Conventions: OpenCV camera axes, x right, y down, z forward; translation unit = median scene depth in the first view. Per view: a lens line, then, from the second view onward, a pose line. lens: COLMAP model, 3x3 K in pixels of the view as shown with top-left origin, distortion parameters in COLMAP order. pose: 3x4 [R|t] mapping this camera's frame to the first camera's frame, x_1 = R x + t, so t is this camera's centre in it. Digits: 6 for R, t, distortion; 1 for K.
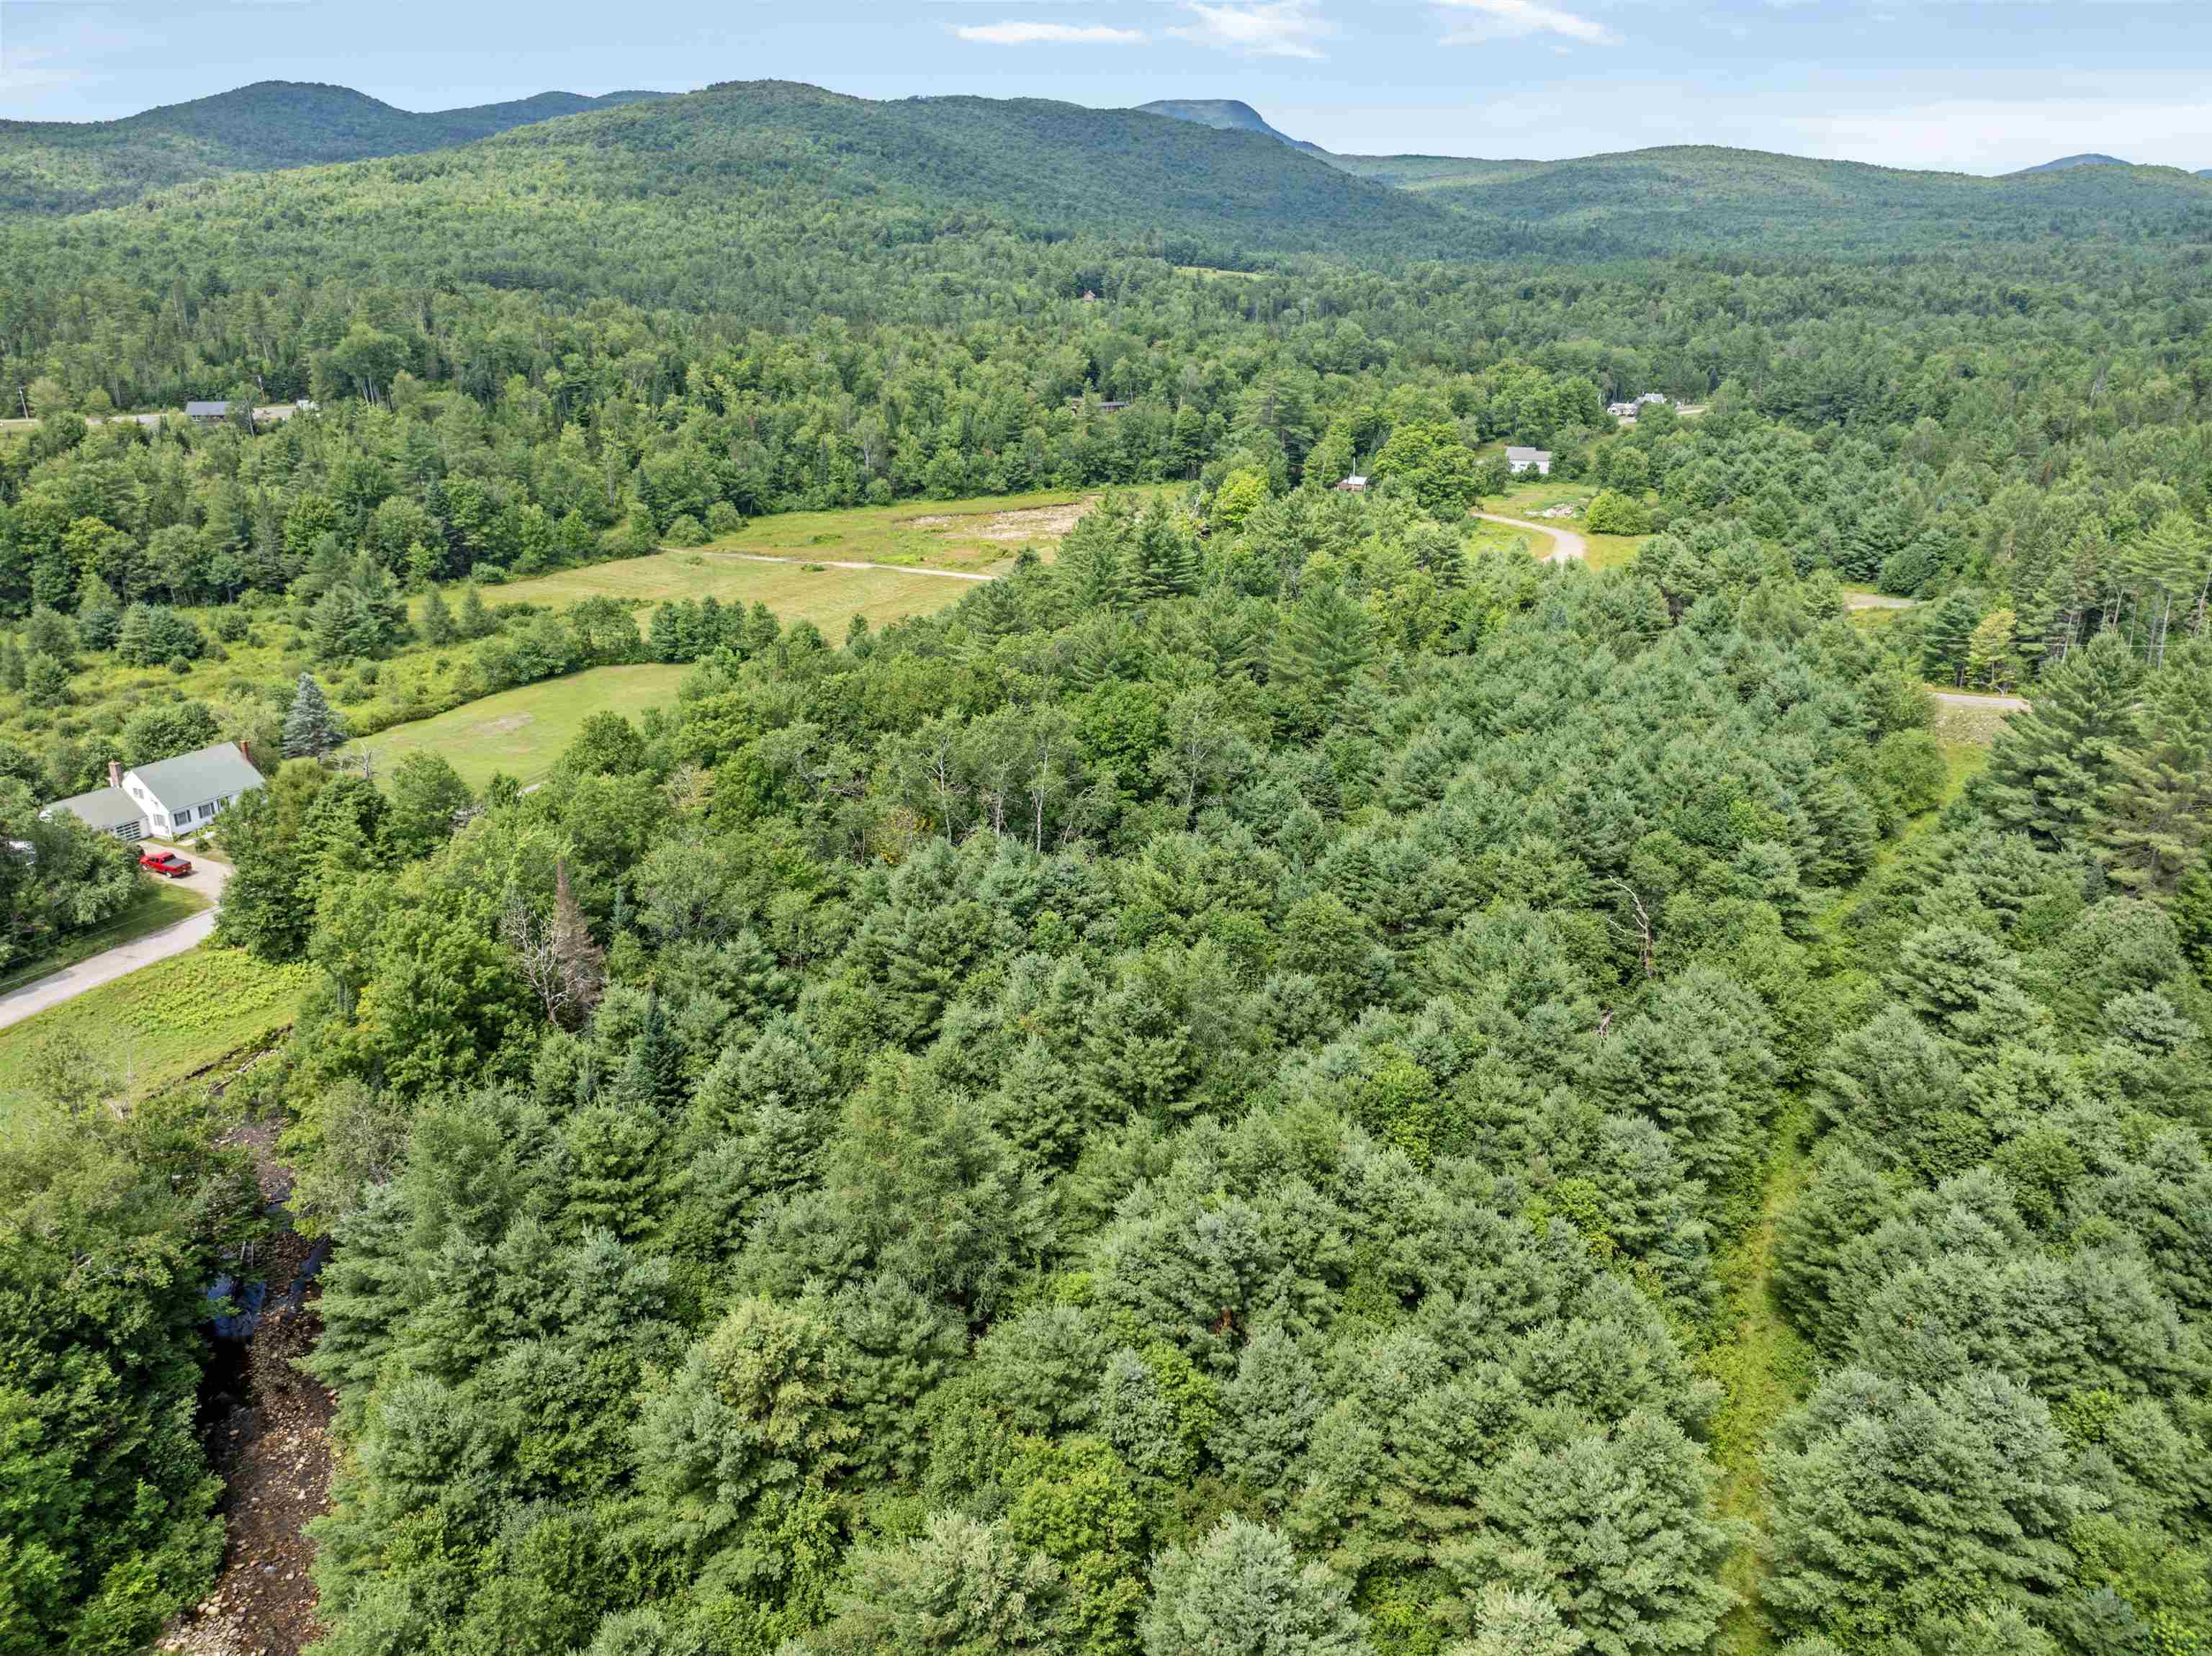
lens RADIAL K [[1554.2, 0, 1114.6], [0, 1554.2, 820.2], [0, 0, 1]] dist [-0.038736, -0.000747]
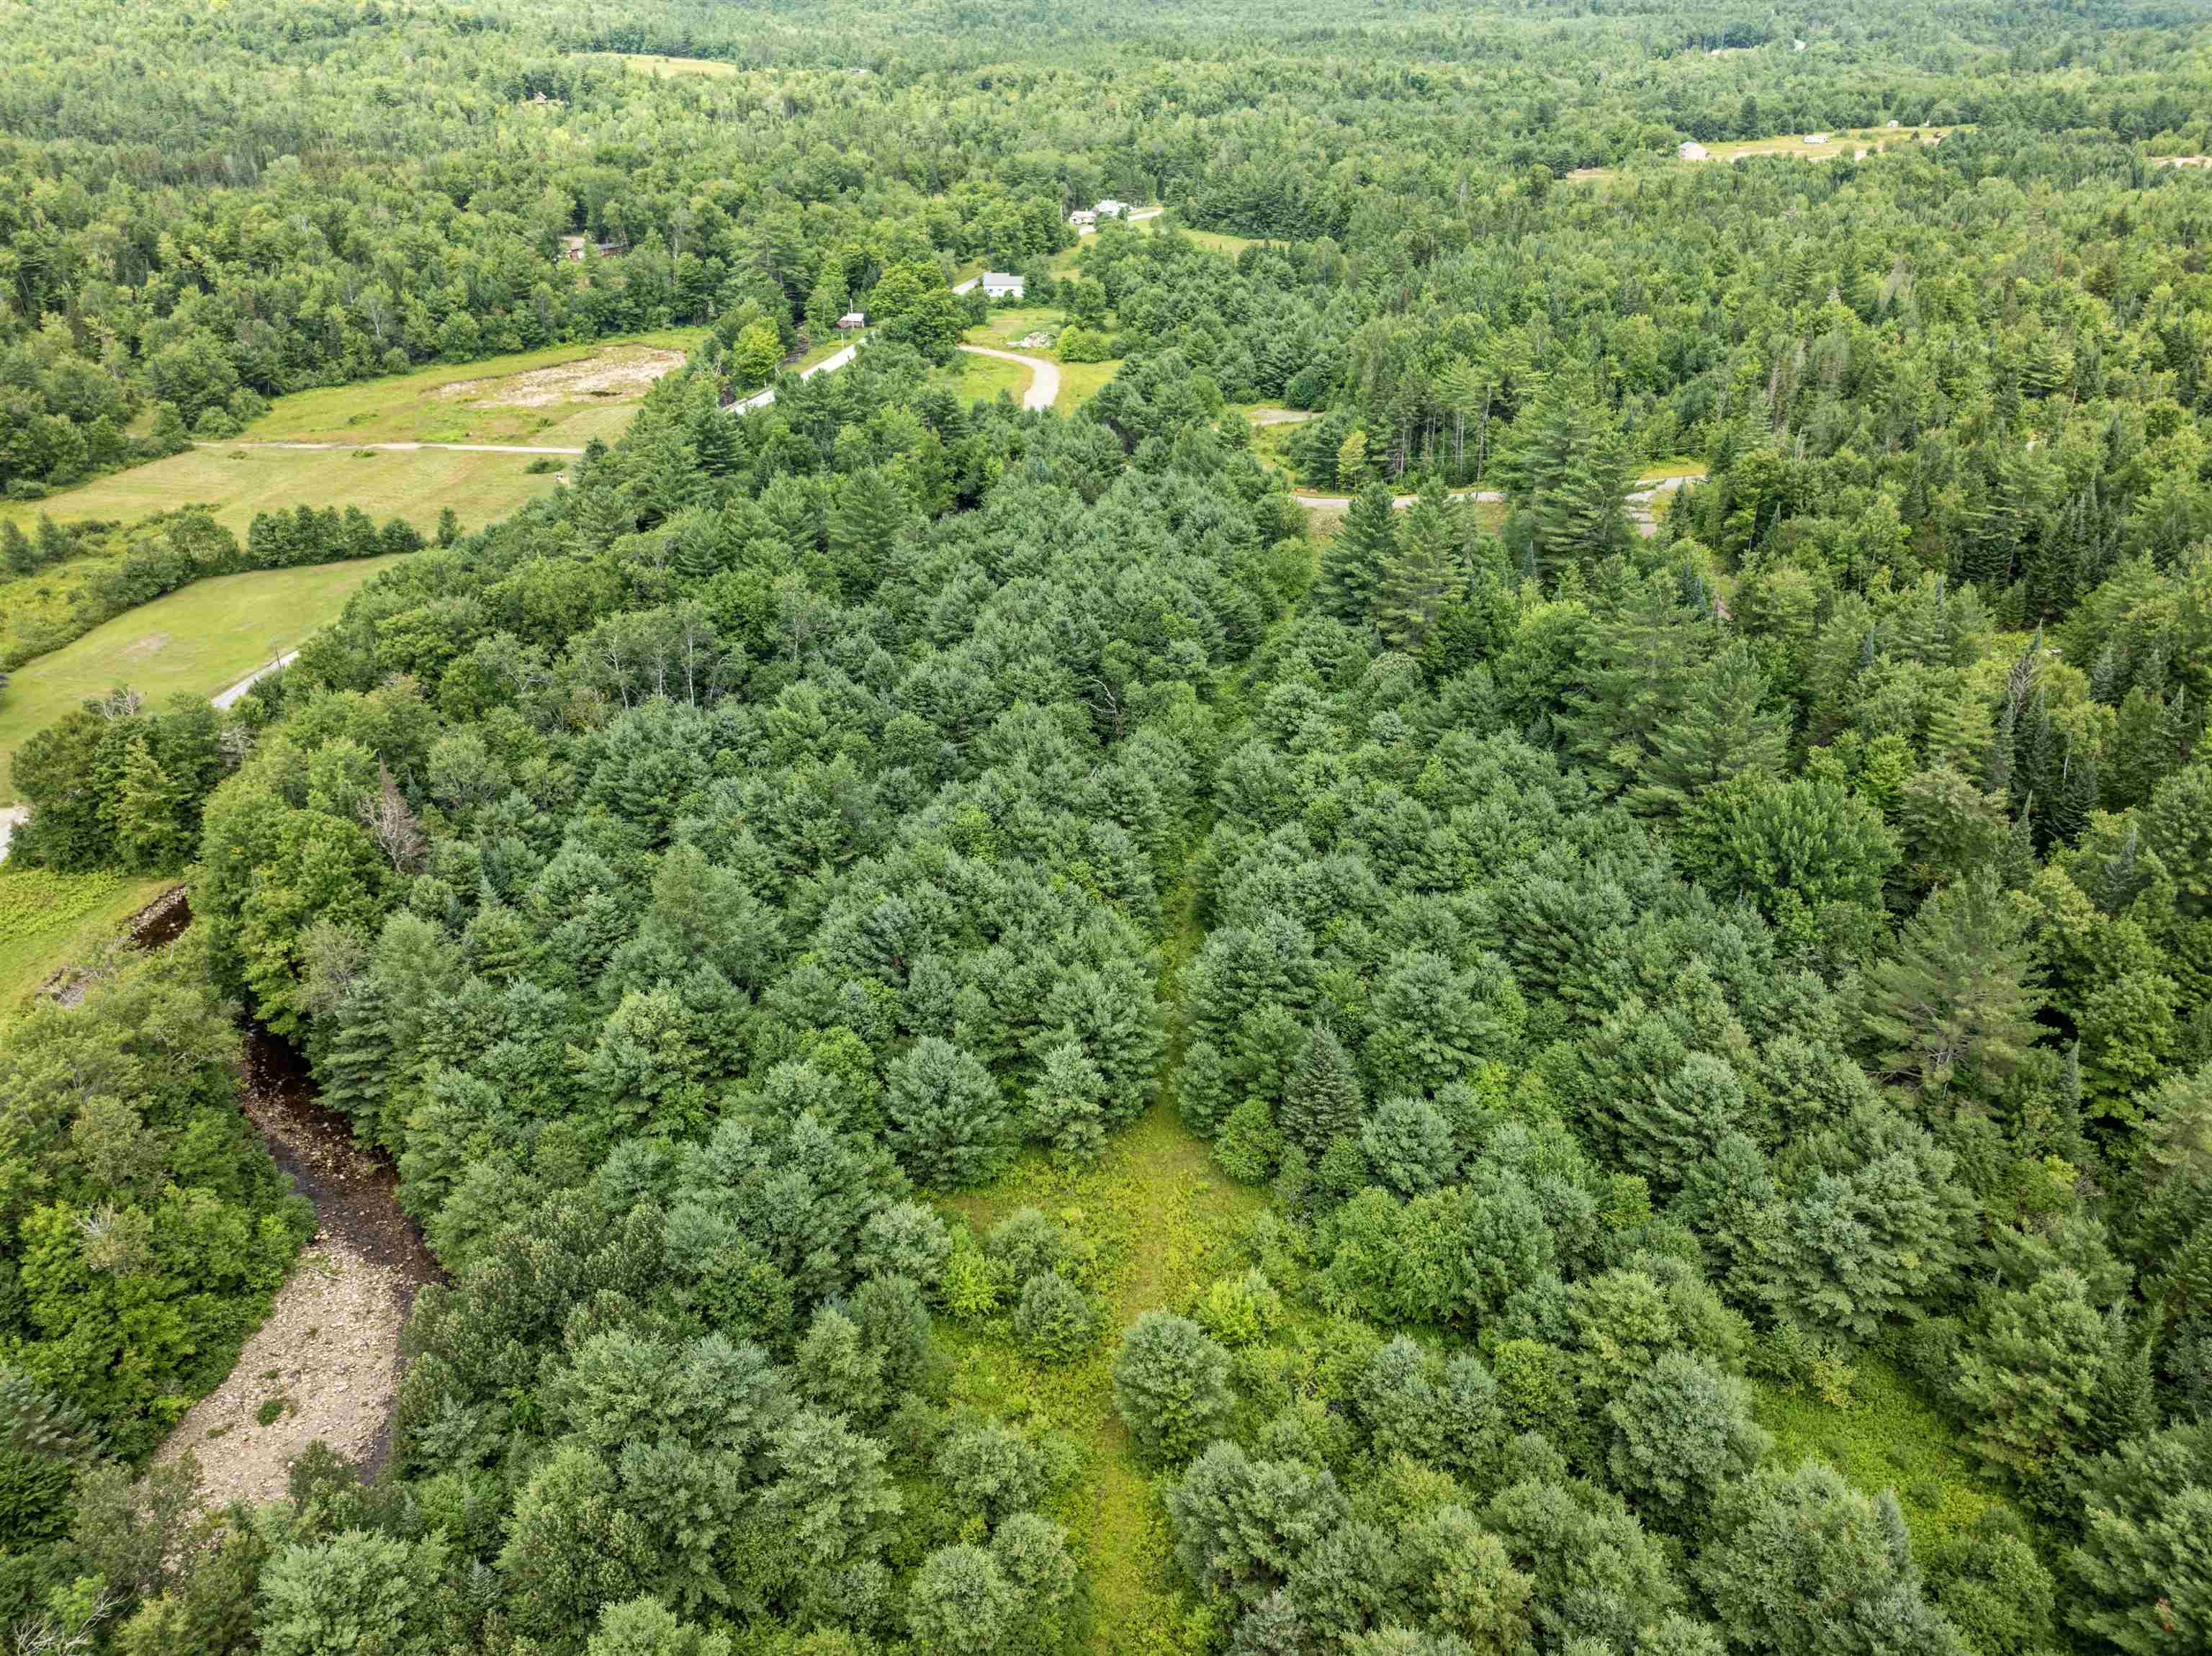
lens RADIAL K [[1554.2, 0, 1114.6], [0, 1554.2, 820.2], [0, 0, 1]] dist [-0.038736, -0.000747]
pose [[0.948185, -0.147470, 0.281420, -0.045261], [0.107596, 0.982459, 0.152308, -0.023438], [-0.298944, -0.114137, 0.947420, -0.203324]]
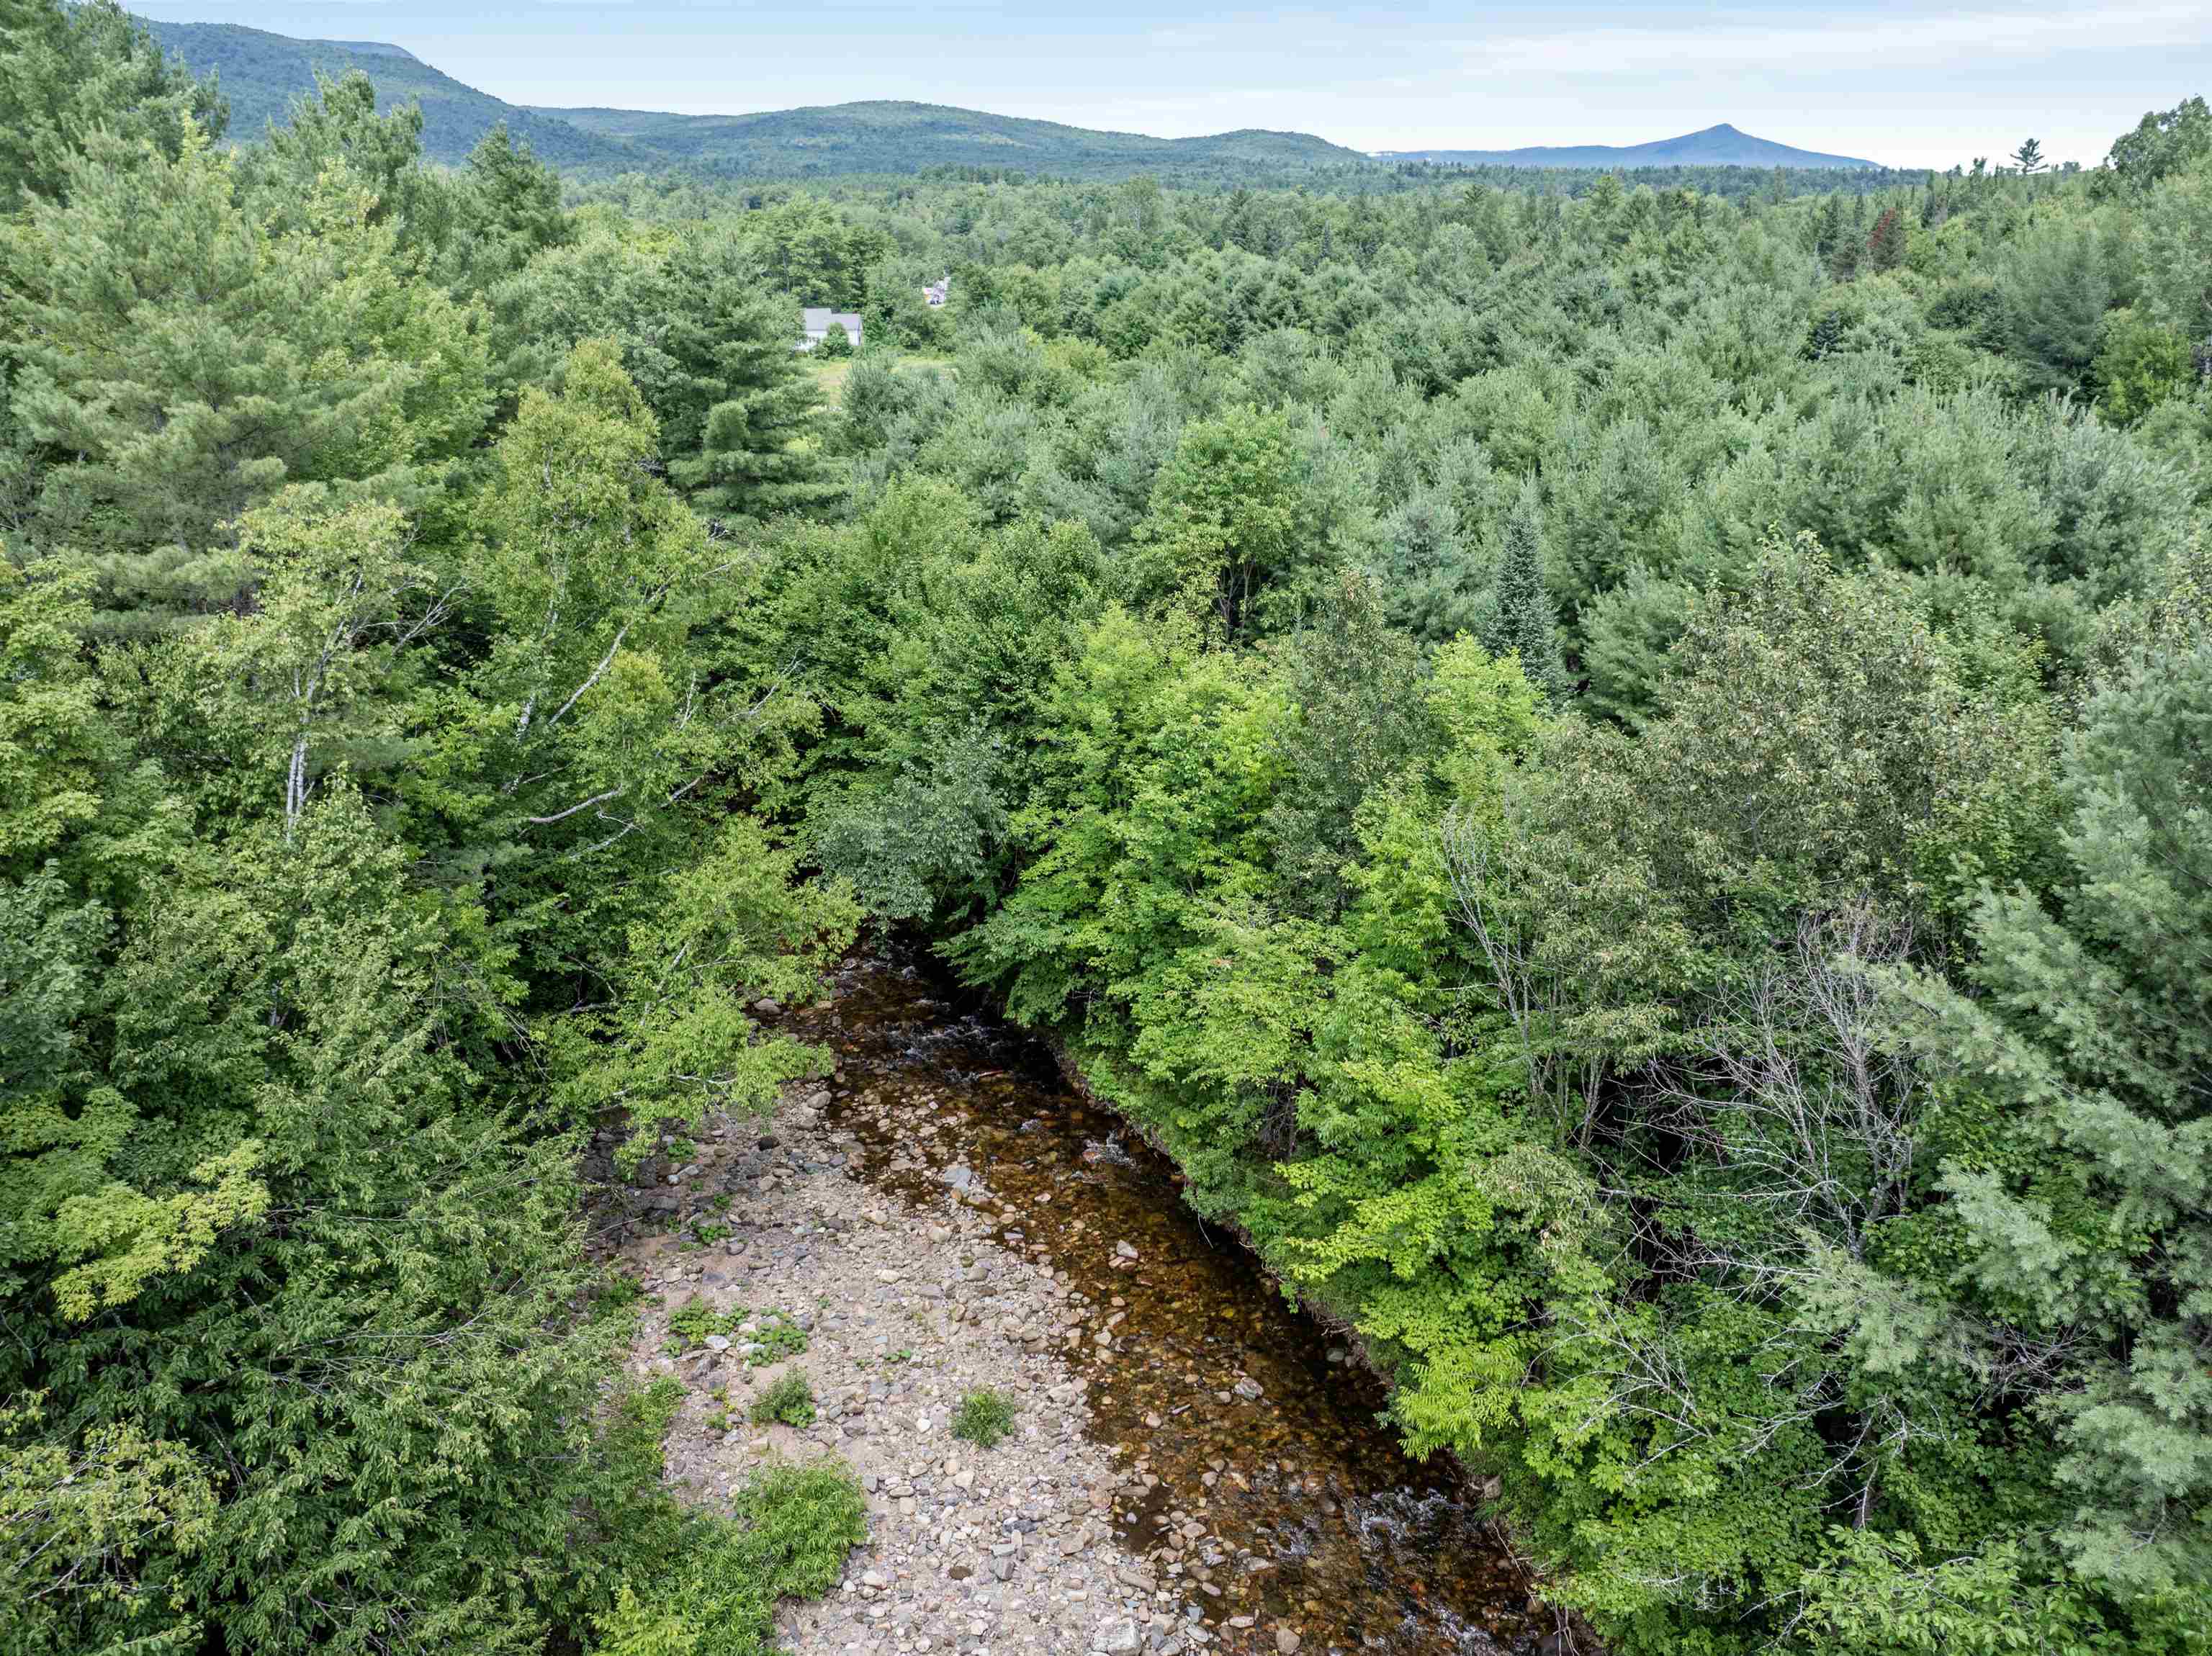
lens RADIAL K [[1554.2, 0, 1114.6], [0, 1554.2, 820.2], [0, 0, 1]] dist [-0.038736, -0.000747]
pose [[0.891255, -0.148177, 0.428612, 0.144788], [0.142451, 0.988750, 0.045612, -0.099798], [-0.430549, 0.020404, 0.902337, 0.698812]]
